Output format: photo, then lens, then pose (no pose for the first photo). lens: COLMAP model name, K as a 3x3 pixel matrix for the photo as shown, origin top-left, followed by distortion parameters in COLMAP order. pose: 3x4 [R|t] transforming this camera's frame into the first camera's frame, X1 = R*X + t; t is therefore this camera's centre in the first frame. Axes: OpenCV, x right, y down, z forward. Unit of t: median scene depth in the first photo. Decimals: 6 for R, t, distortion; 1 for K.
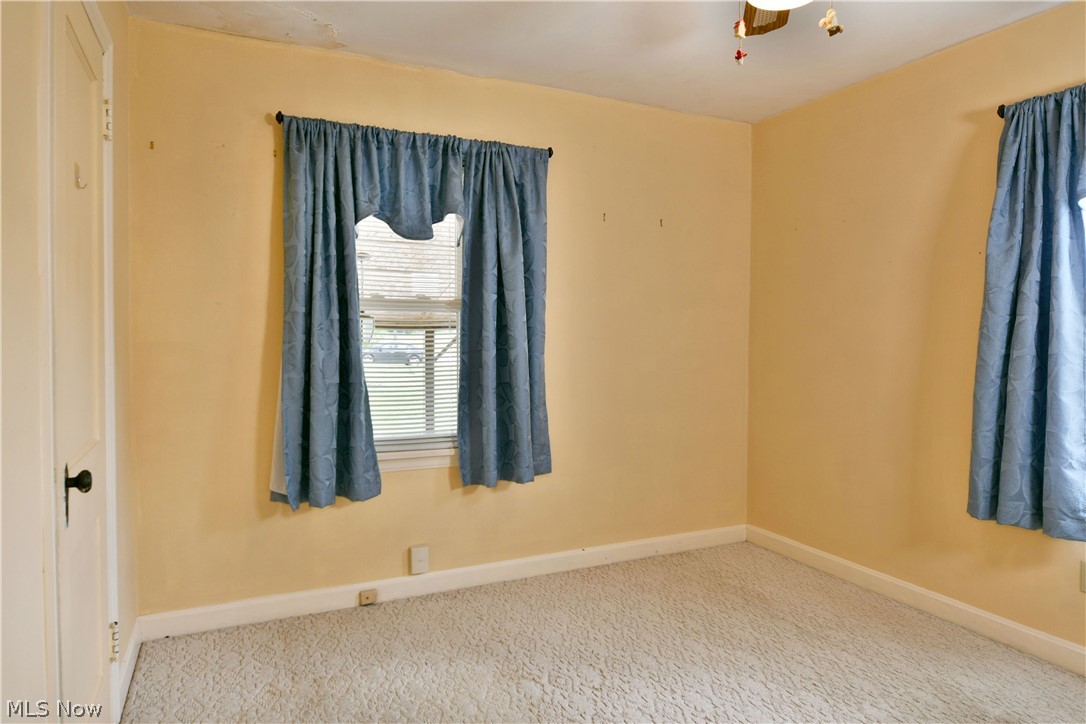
lens RADIAL K [[655.4, 0, 546.8], [0, 655.4, 346.1], [0, 0, 1]] dist [-0.004222, -0.009772]
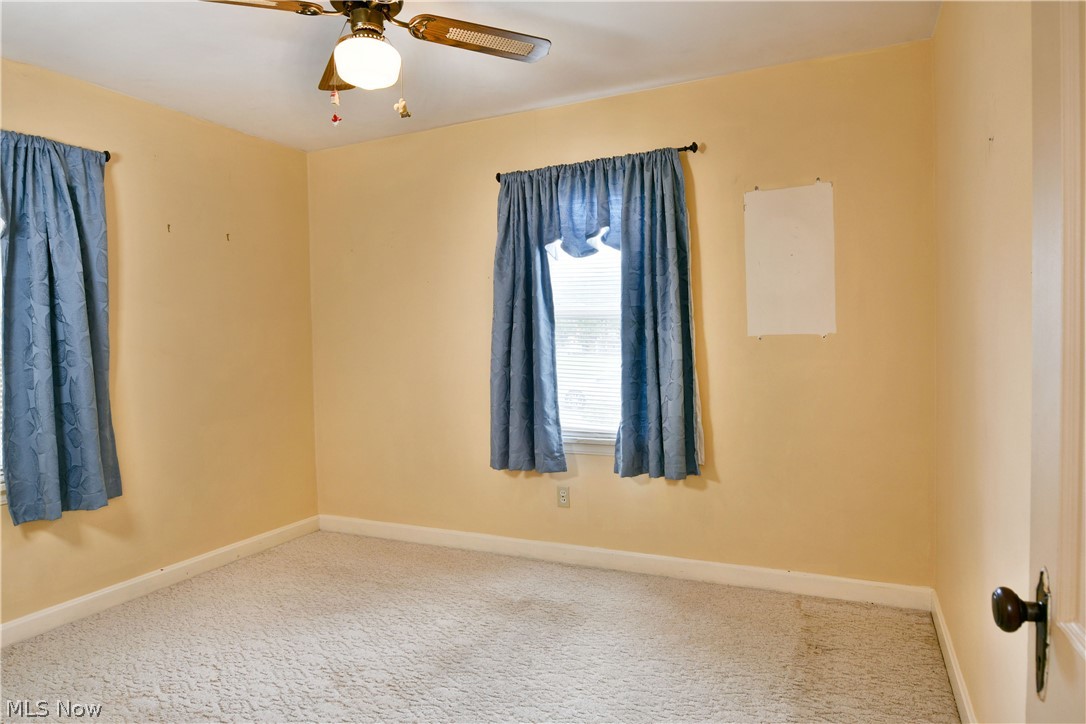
lens RADIAL K [[655.4, 0, 546.8], [0, 655.4, 346.1], [0, 0, 1]] dist [-0.004222, -0.009772]
pose [[0.764154, -0.034961, 0.644085, -0.147540], [0.043135, 0.999065, 0.003054, 0.002520], [-0.643590, 0.025449, 0.764947, -0.140890]]
